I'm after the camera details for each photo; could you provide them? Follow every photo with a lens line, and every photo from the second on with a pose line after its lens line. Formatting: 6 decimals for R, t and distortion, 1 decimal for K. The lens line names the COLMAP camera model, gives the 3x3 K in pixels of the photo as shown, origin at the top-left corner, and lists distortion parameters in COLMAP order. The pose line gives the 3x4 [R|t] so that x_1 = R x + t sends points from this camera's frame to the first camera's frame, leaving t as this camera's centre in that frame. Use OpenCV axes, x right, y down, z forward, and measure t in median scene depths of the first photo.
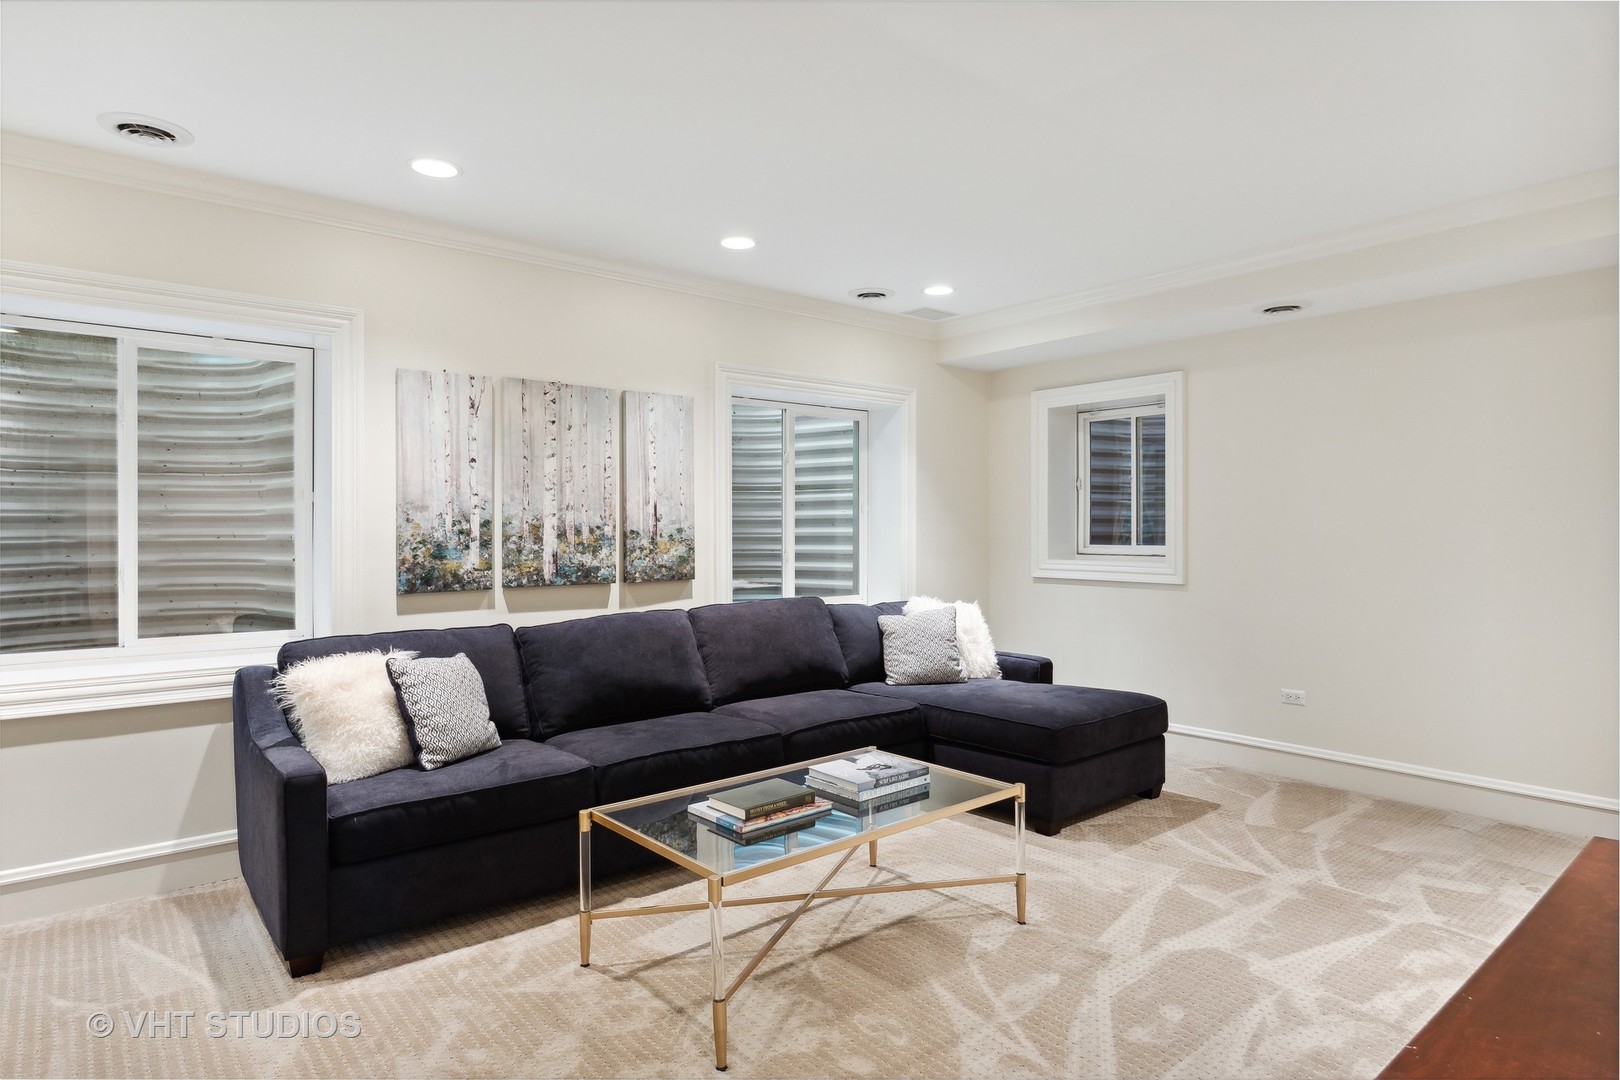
lens RADIAL K [[924.3, 0, 806.8], [0, 924.3, 538.0], [0, 0, 1]] dist [-0.001605, 0.002637]
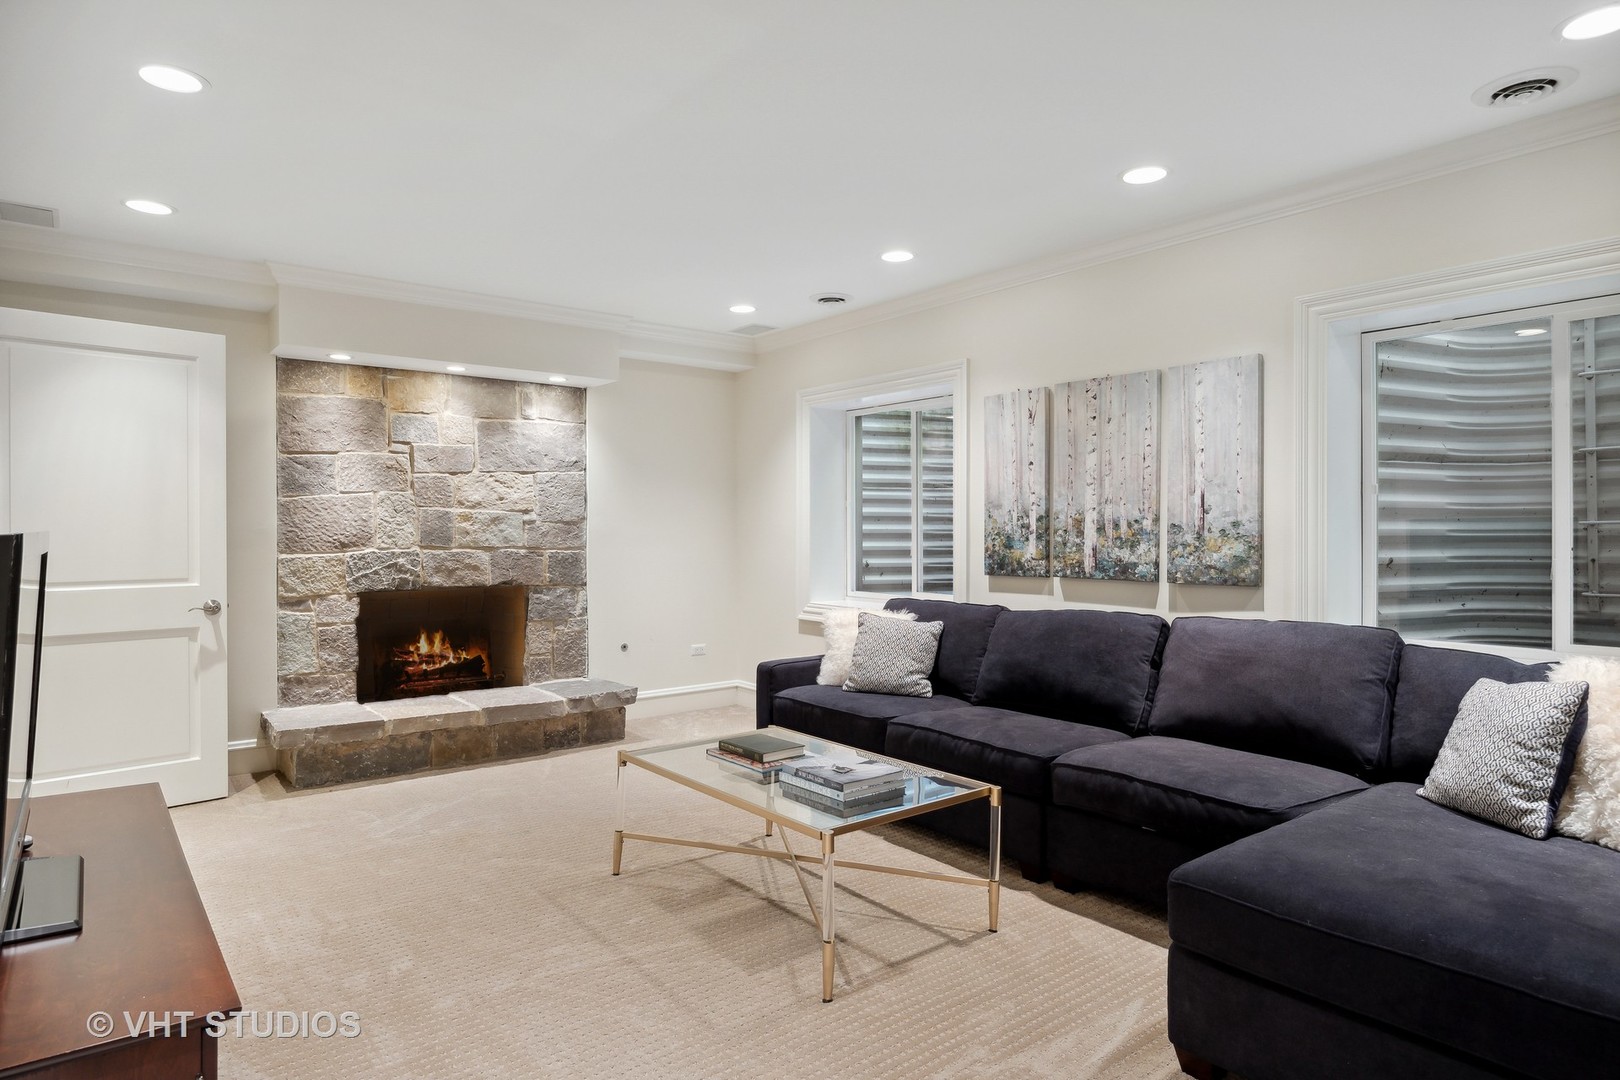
lens RADIAL K [[924.3, 0, 806.1], [0, 924.3, 532.8], [0, 0, 1]] dist [-0.001605, 0.002637]
pose [[-0.032832, 0.006180, -0.999442, 0.742216], [-0.009271, 0.999936, 0.006487, -0.002696], [0.999418, 0.009479, -0.032772, 0.709317]]
